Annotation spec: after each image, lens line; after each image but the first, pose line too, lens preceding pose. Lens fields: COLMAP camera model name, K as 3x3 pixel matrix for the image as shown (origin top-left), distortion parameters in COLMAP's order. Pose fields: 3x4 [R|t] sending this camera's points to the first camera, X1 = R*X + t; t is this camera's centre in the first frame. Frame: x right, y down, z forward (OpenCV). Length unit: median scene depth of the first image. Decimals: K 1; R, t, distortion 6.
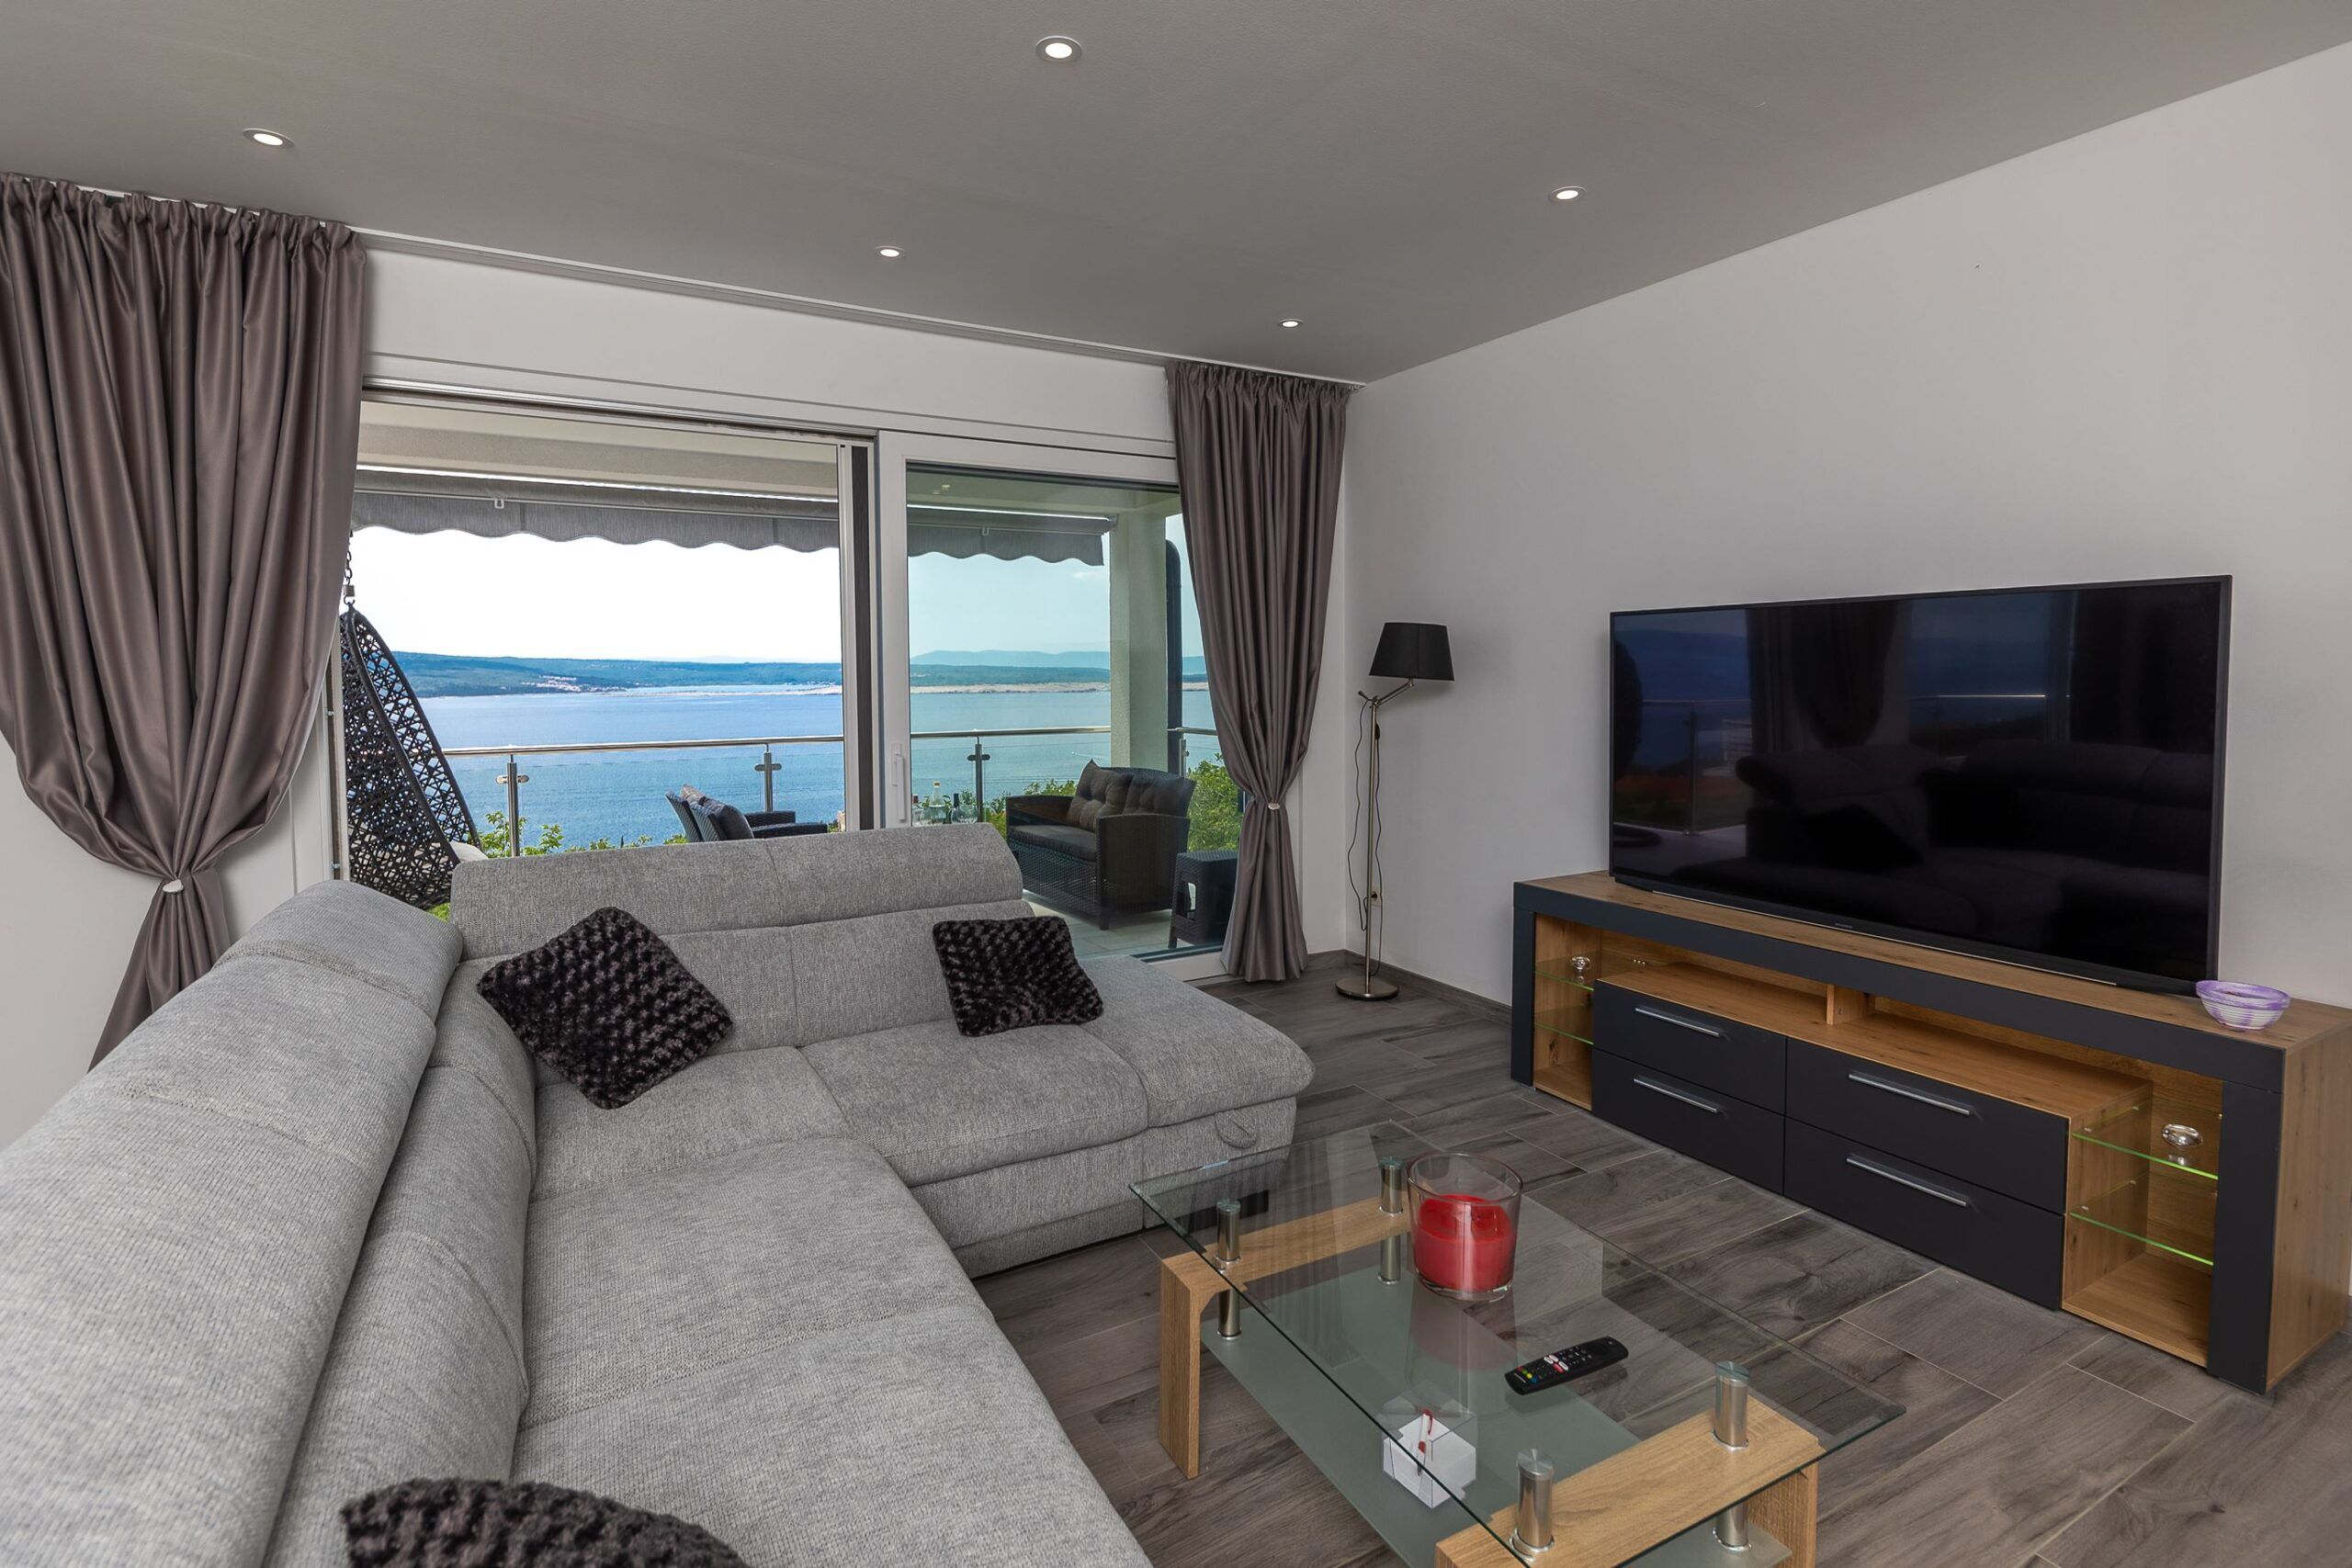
lens RADIAL K [[1096.9, 0, 1186.6], [0, 1096.9, 782.4], [0, 0, 1]] dist [0.004406, 0.000243]
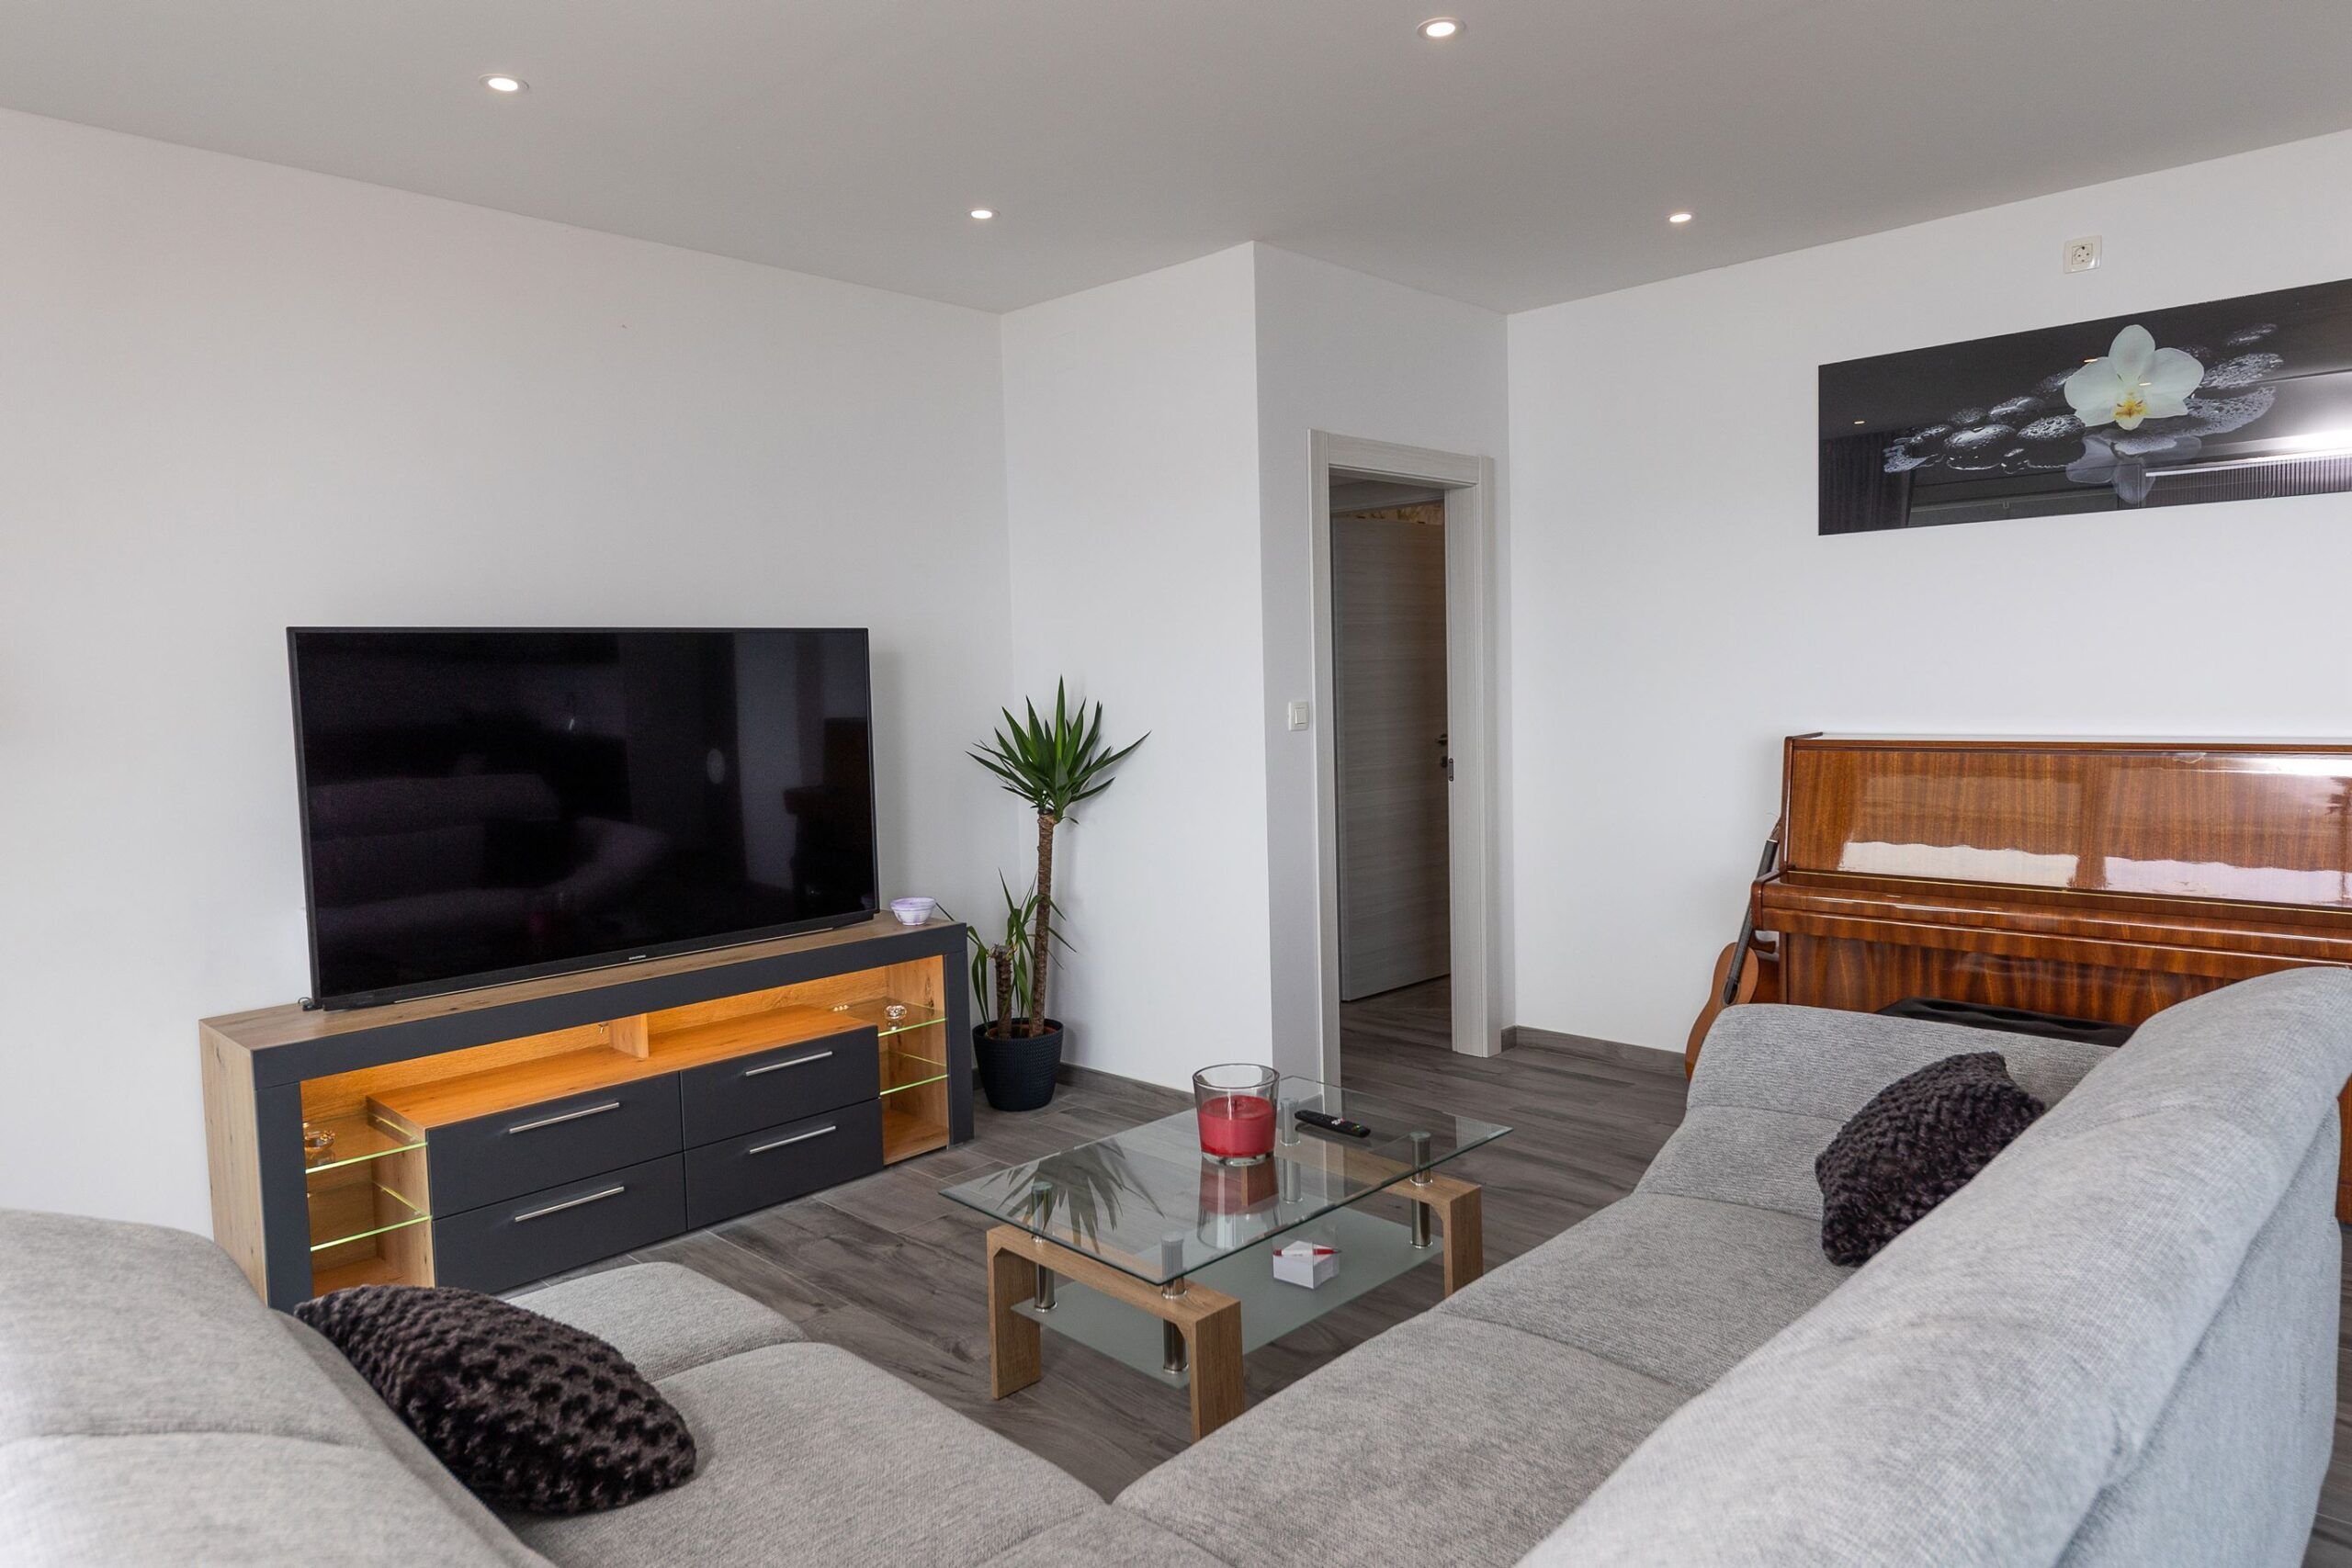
lens RADIAL K [[1445.1, 0, 1176.0], [0, 1445.1, 784.0], [0, 0, 1]] dist [-0.001832, -0.000226]
pose [[-0.284111, -0.056941, 0.957099, -0.891059], [0.122785, 0.987855, 0.095219, -0.100890], [-0.950897, 0.144570, -0.273669, 0.978285]]
